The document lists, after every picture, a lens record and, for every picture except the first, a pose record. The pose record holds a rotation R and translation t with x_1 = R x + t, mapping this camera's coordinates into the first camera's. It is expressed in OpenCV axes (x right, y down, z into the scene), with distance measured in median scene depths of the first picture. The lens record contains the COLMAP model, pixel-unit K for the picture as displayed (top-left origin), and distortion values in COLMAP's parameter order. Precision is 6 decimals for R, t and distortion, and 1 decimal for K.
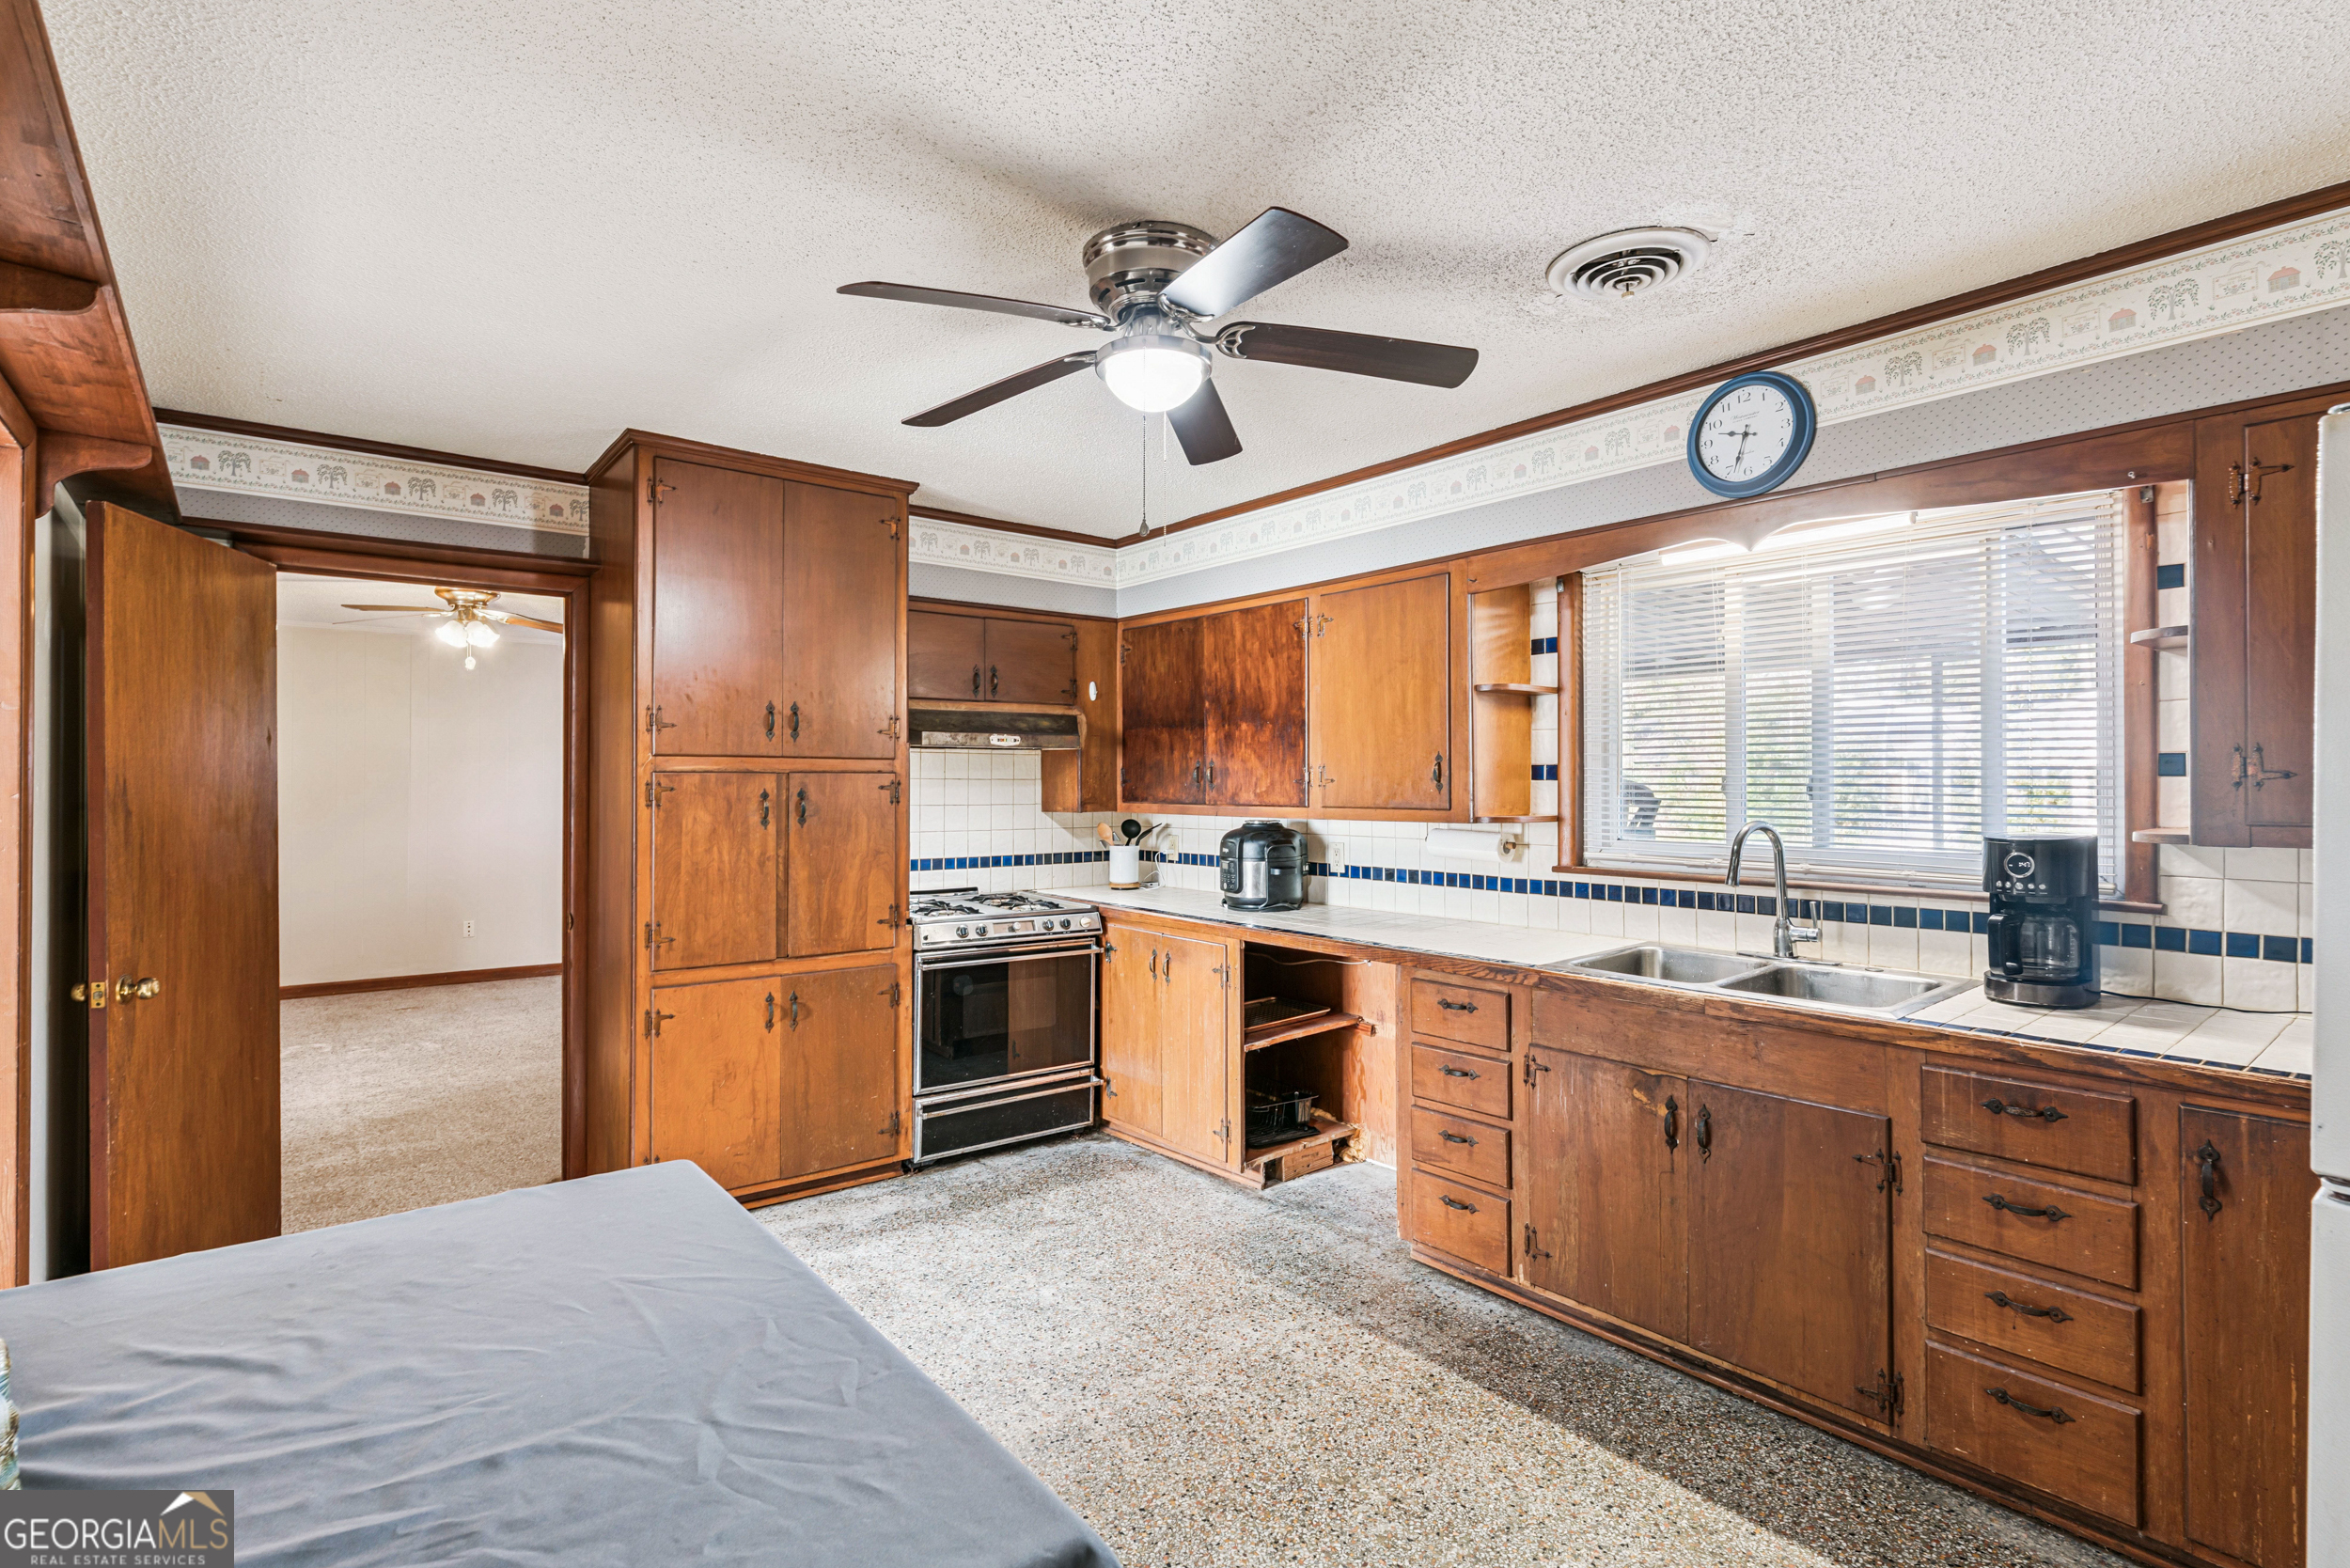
lens RADIAL K [[1121.0, 0, 1171.2], [0, 1121.0, 759.2], [0, 0, 1]] dist [0.005800, -0.000312]
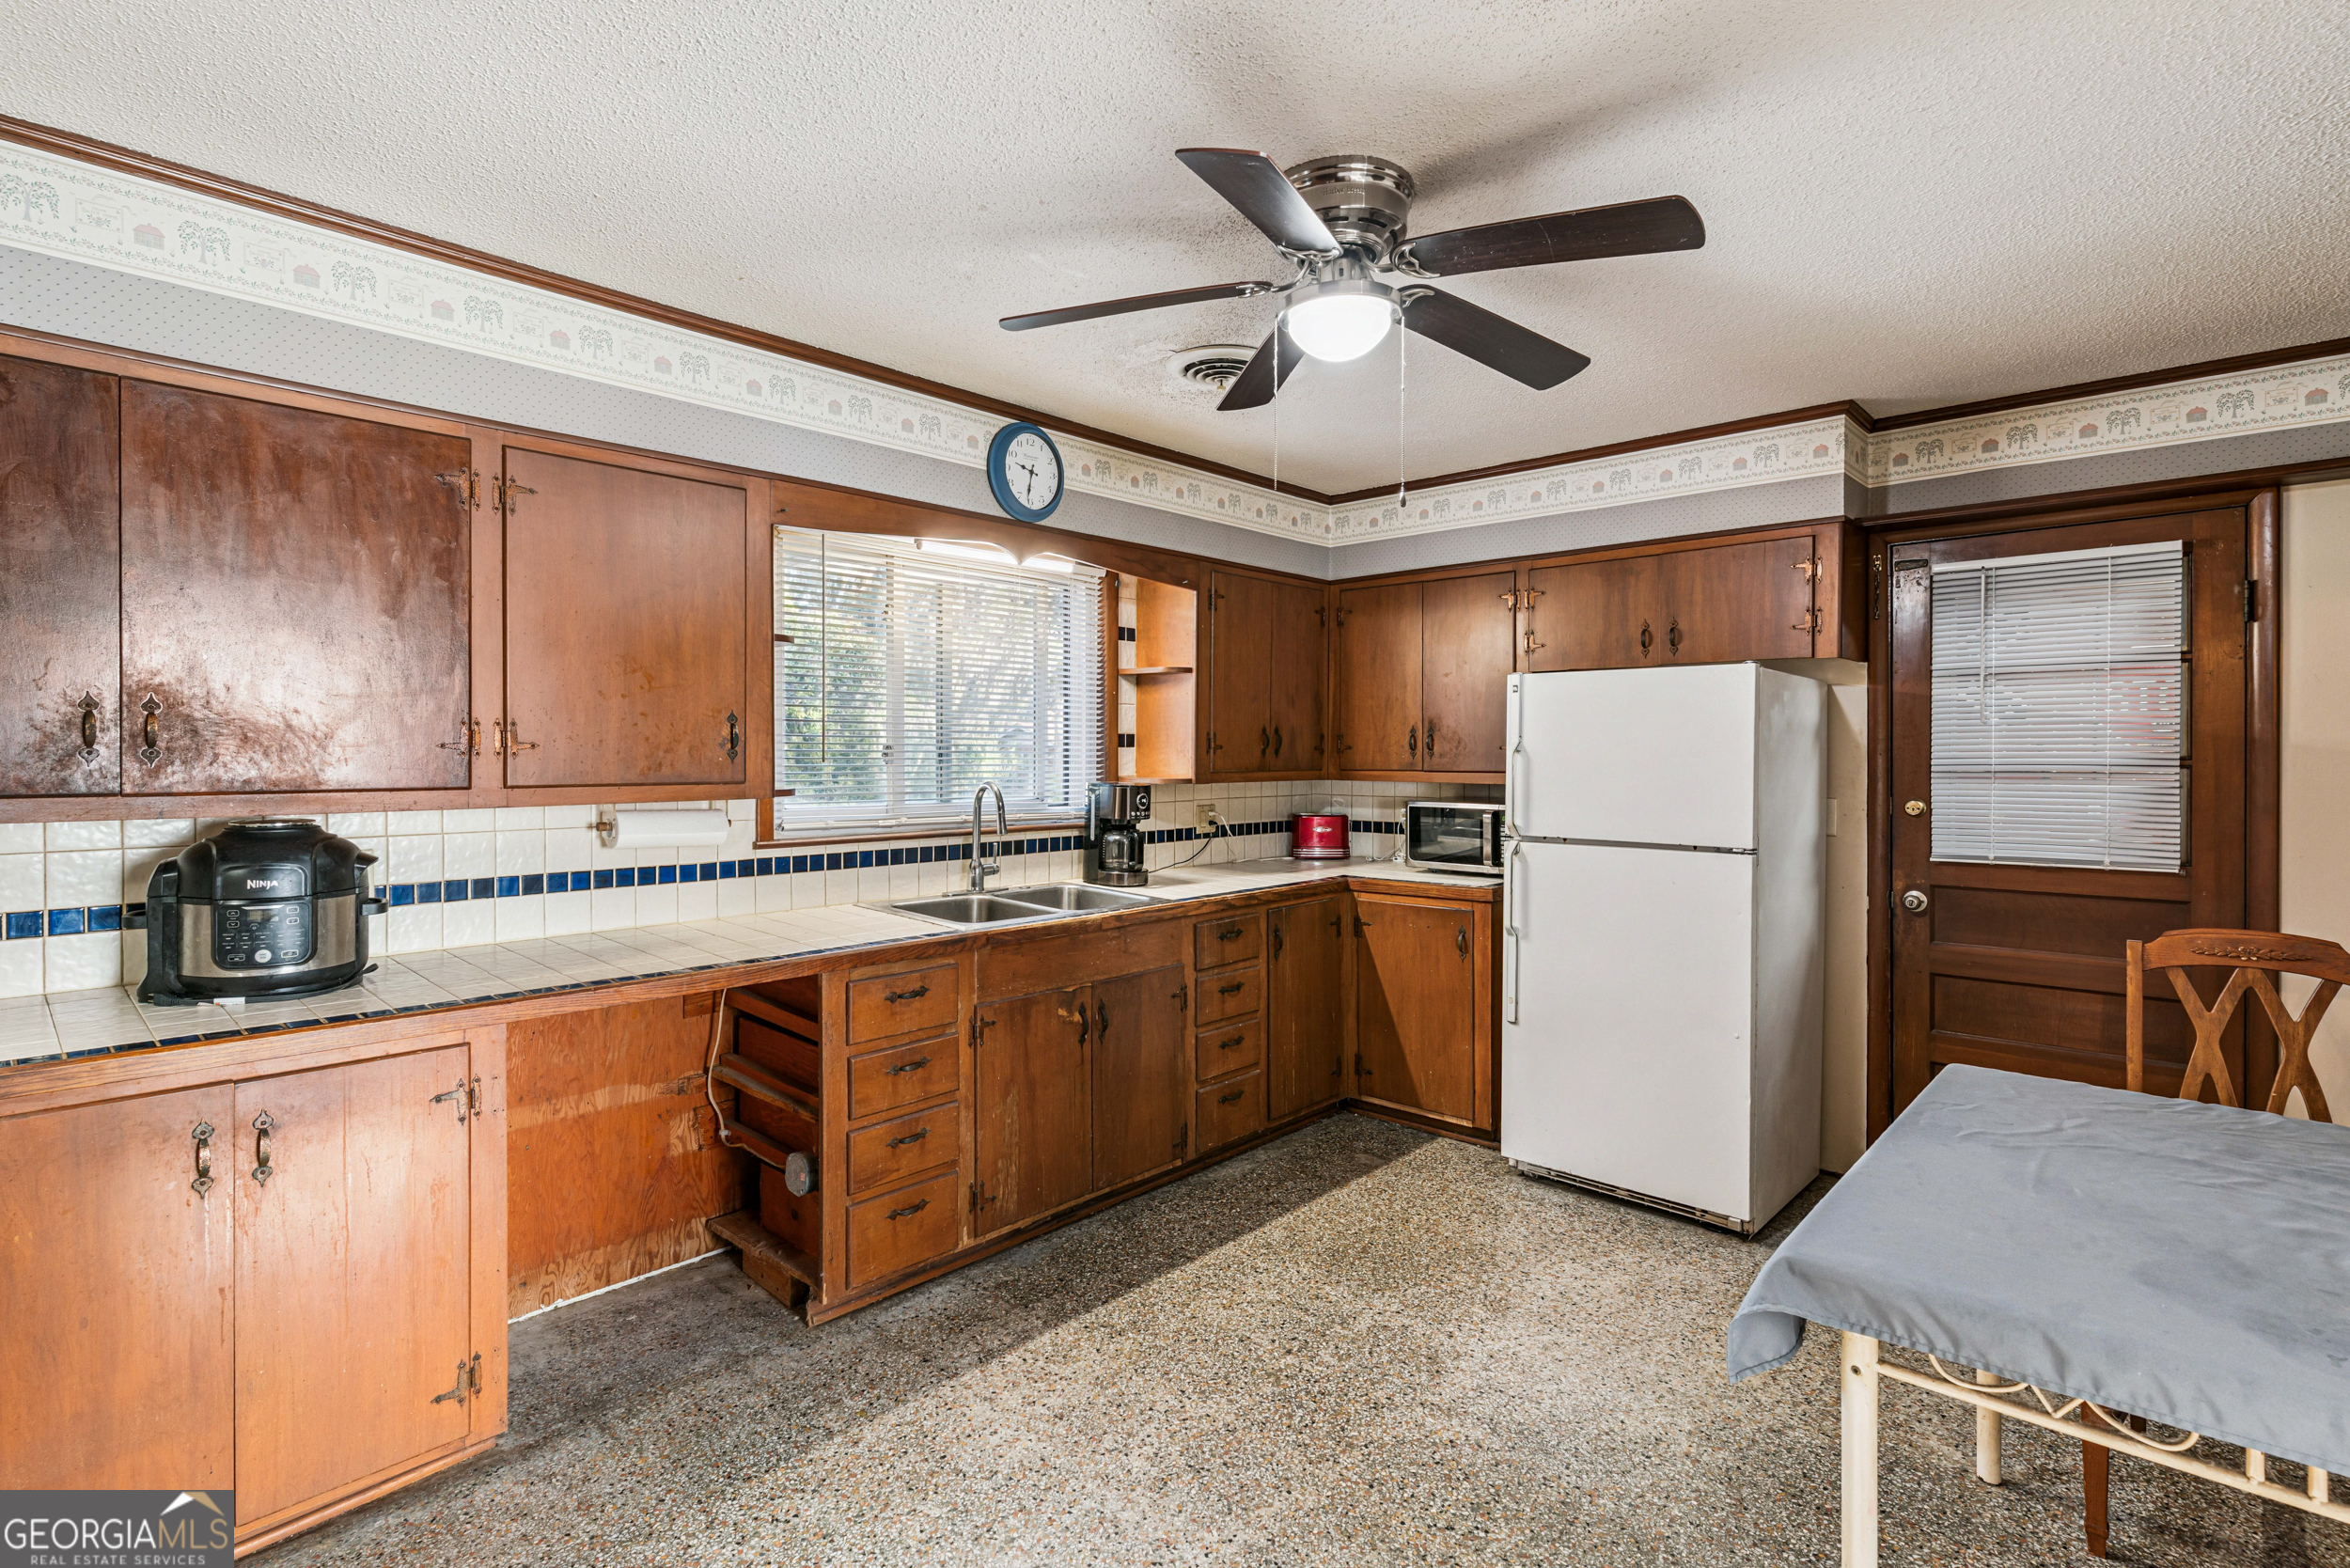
lens RADIAL K [[1121.0, 0, 1171.2], [0, 1121.0, 759.2], [0, 0, 1]] dist [0.005800, -0.000312]
pose [[-0.141344, -0.005980, 0.989943, -0.720202], [-0.024637, 0.999693, 0.002521, 0.022538], [-0.989654, -0.024033, -0.141448, 0.981910]]
